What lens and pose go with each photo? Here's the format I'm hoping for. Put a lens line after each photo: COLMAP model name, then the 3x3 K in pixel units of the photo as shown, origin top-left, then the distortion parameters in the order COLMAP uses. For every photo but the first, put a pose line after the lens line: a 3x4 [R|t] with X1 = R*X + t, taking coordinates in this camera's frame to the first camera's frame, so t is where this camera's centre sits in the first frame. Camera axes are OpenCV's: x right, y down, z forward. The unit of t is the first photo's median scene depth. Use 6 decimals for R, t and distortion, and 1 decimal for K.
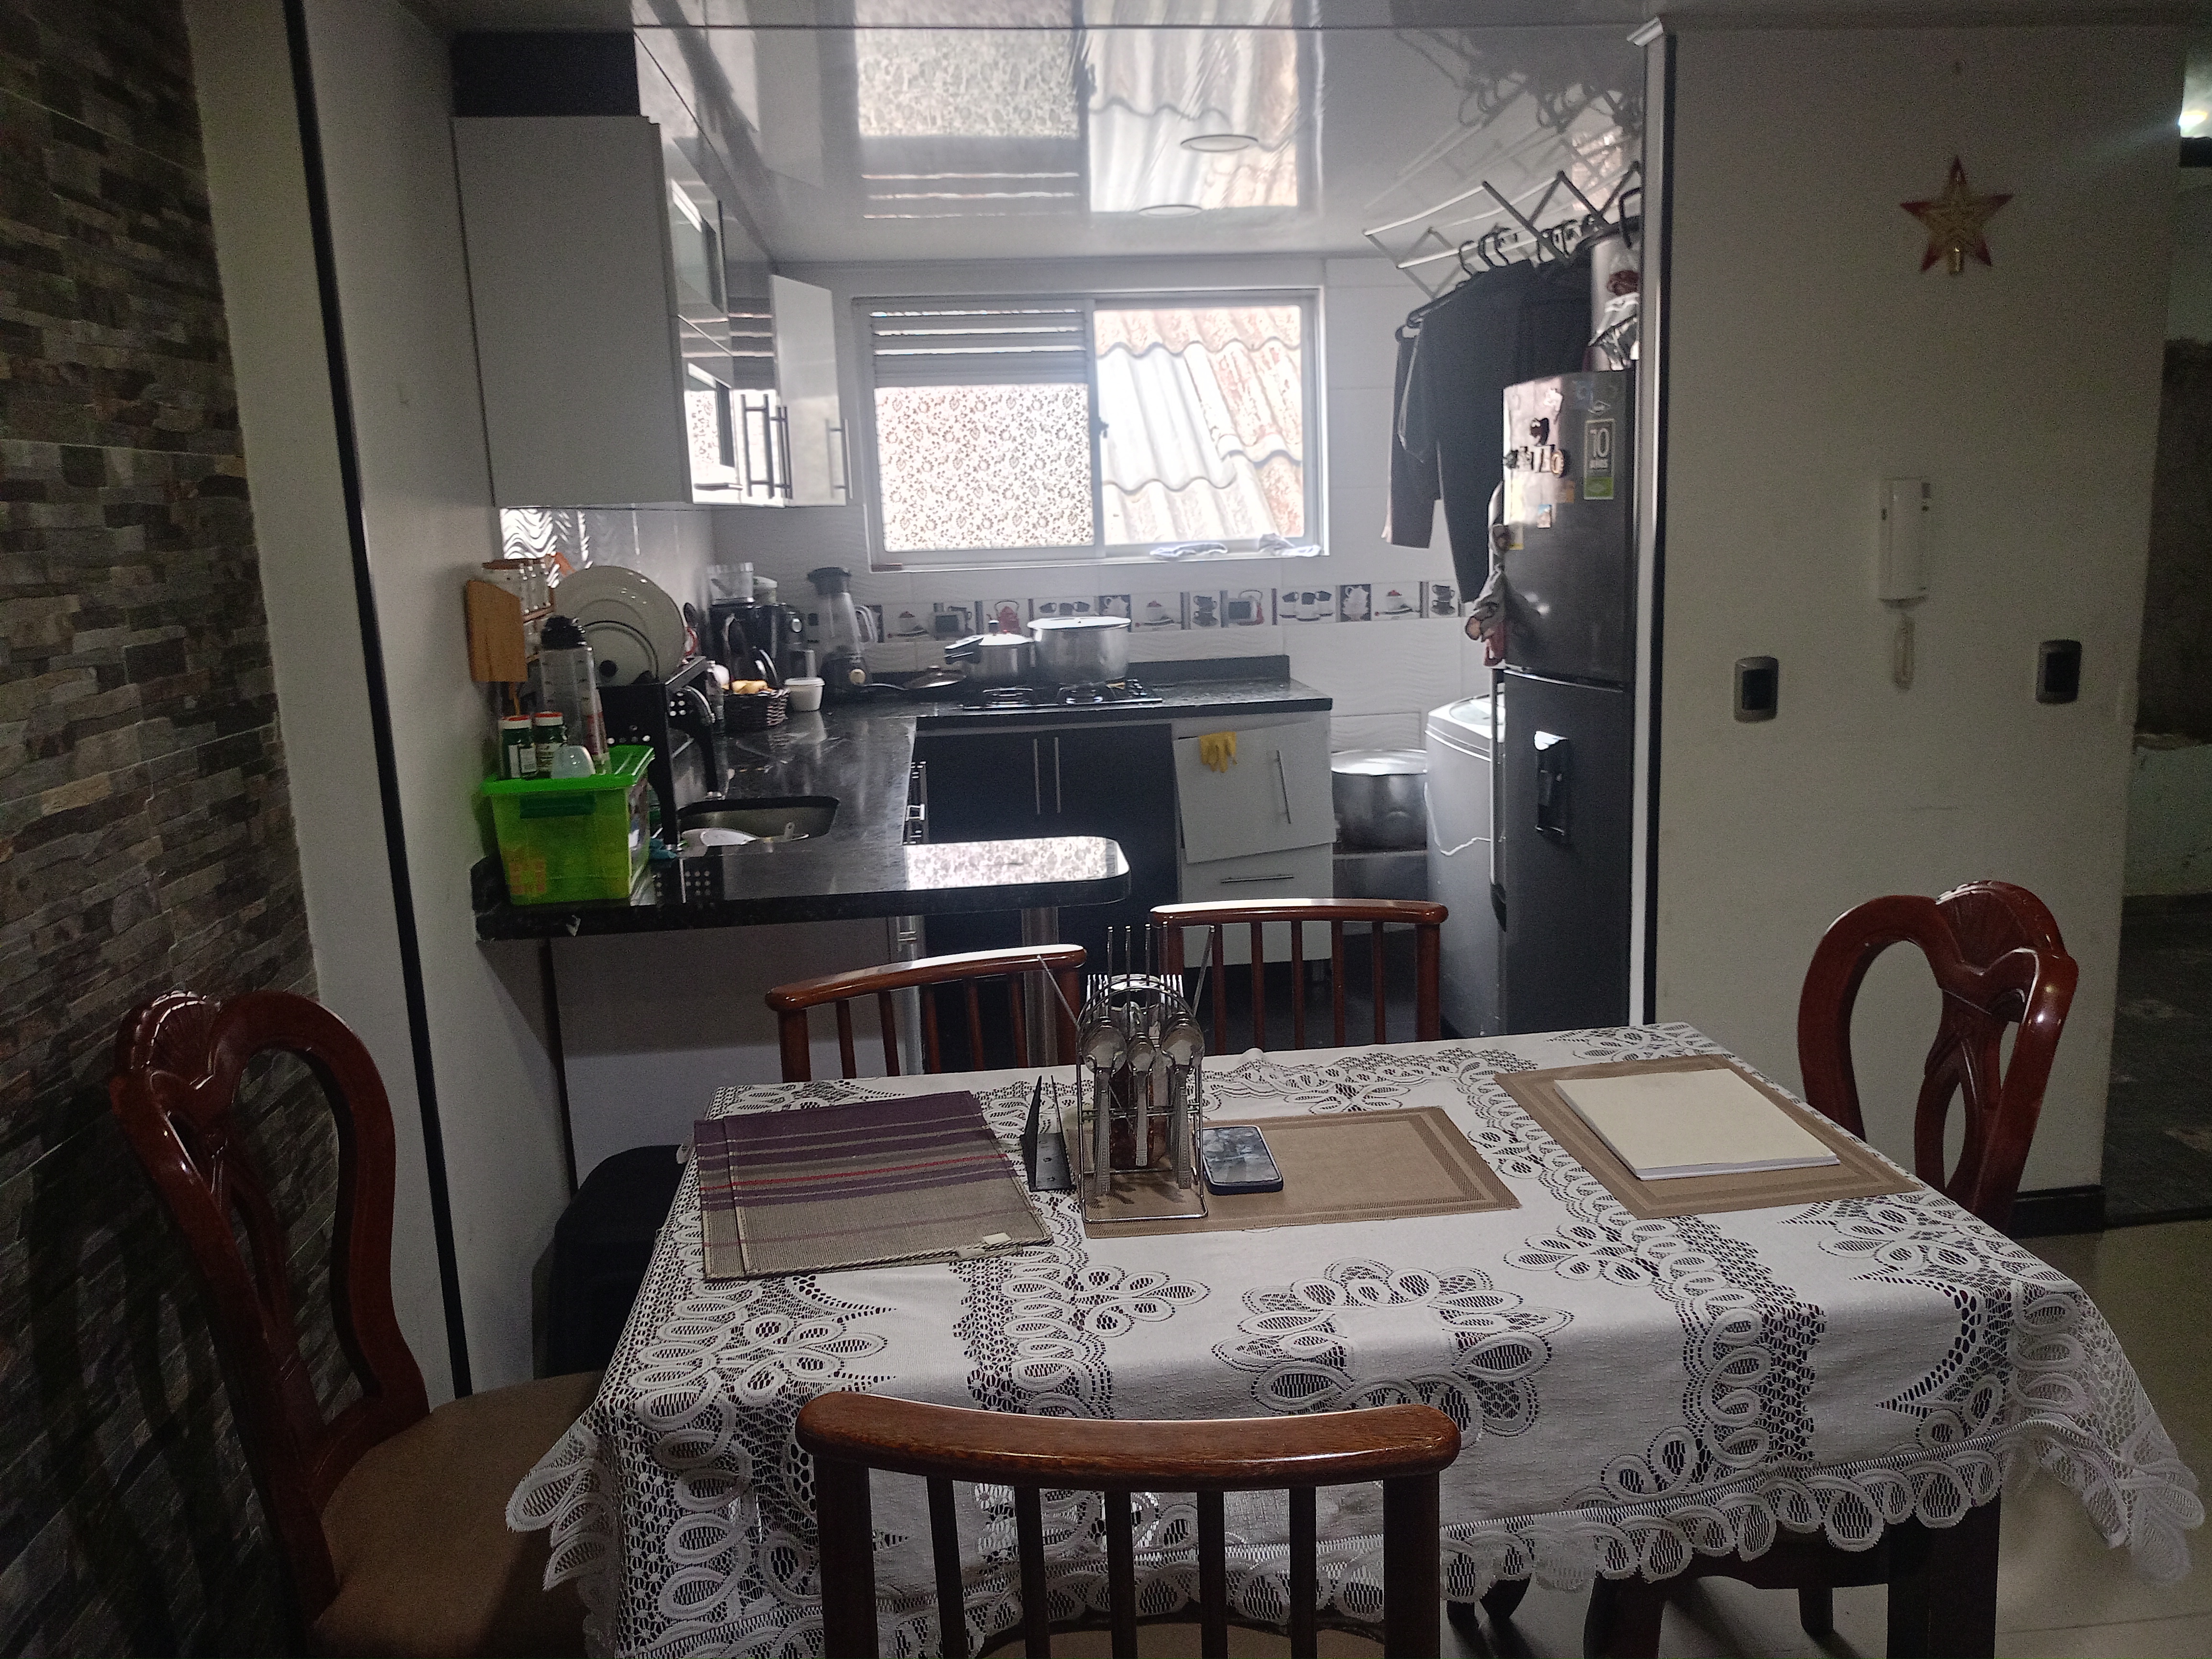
lens RADIAL K [[1652.3, 0, 1178.0], [0, 1652.3, 803.8], [0, 0, 1]] dist [0.039233, -0.032262]
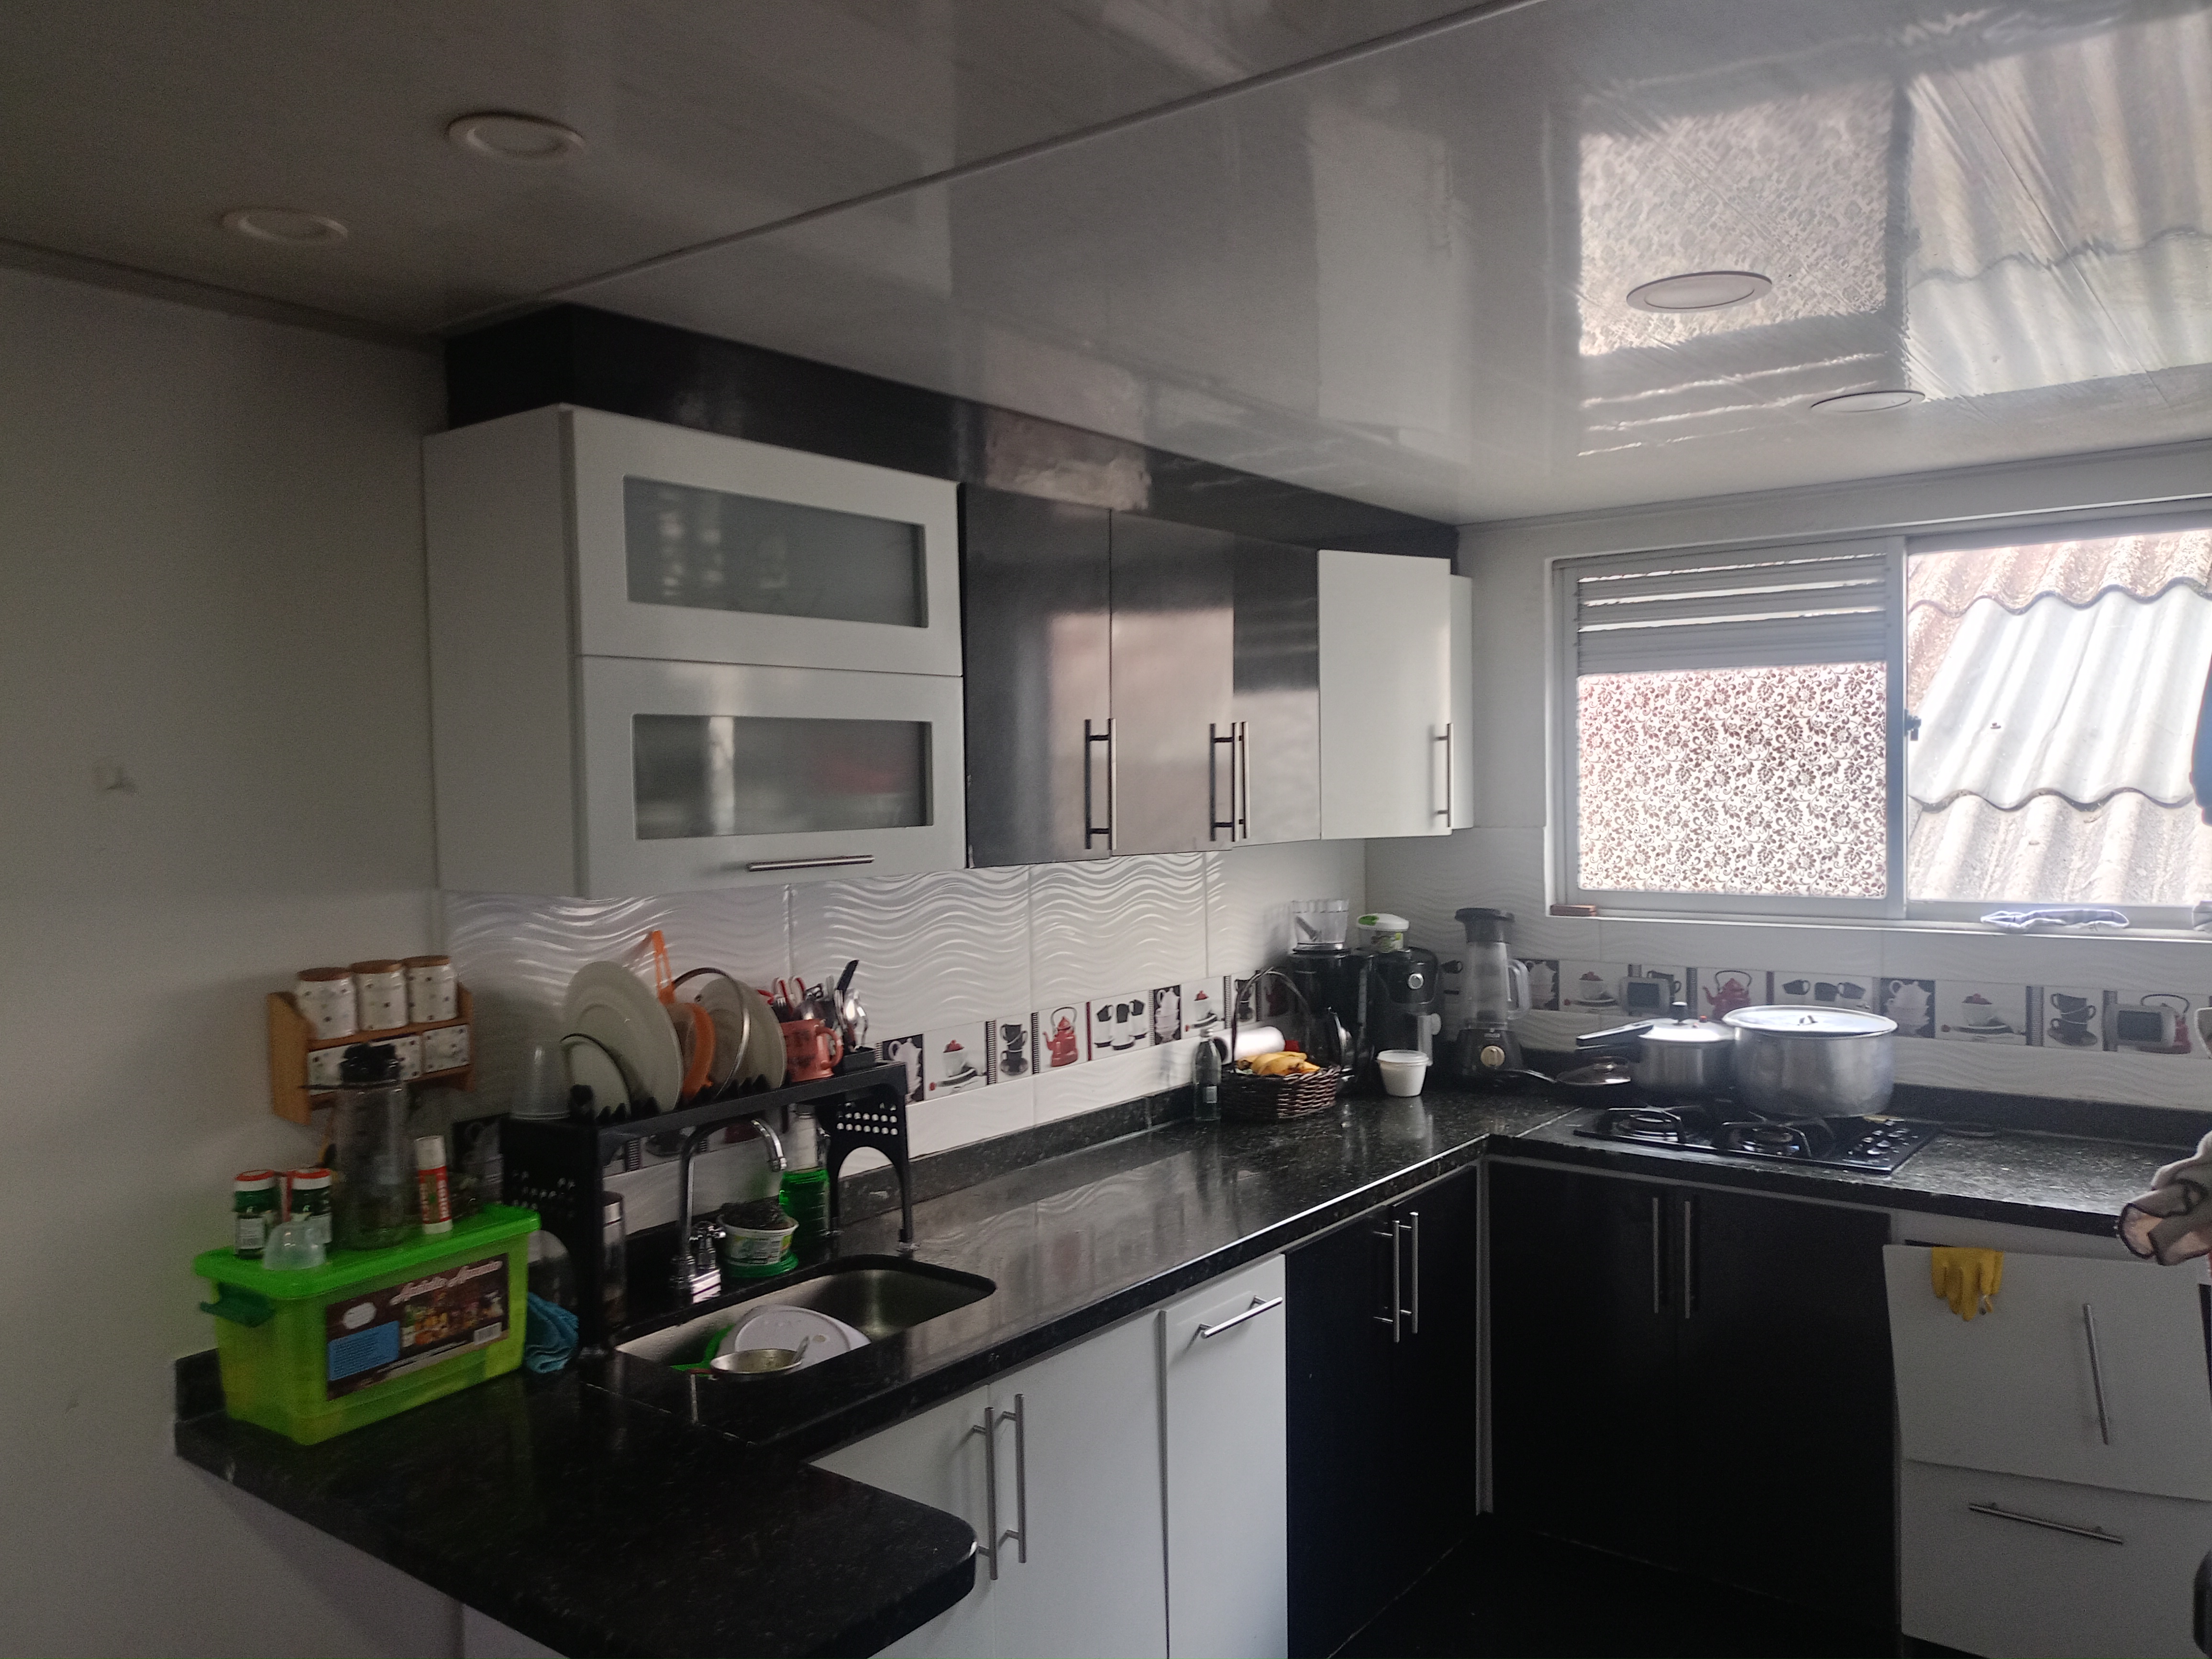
lens RADIAL K [[1652.3, 0, 1108.0], [0, 1652.3, 837.5], [0, 0, 1]] dist [0.039233, -0.032262]
pose [[0.723614, 0.048779, -0.688479, 0.187755], [-0.134364, 0.988371, -0.071195, -0.096531], [0.677000, 0.144024, 0.721753, 0.324467]]
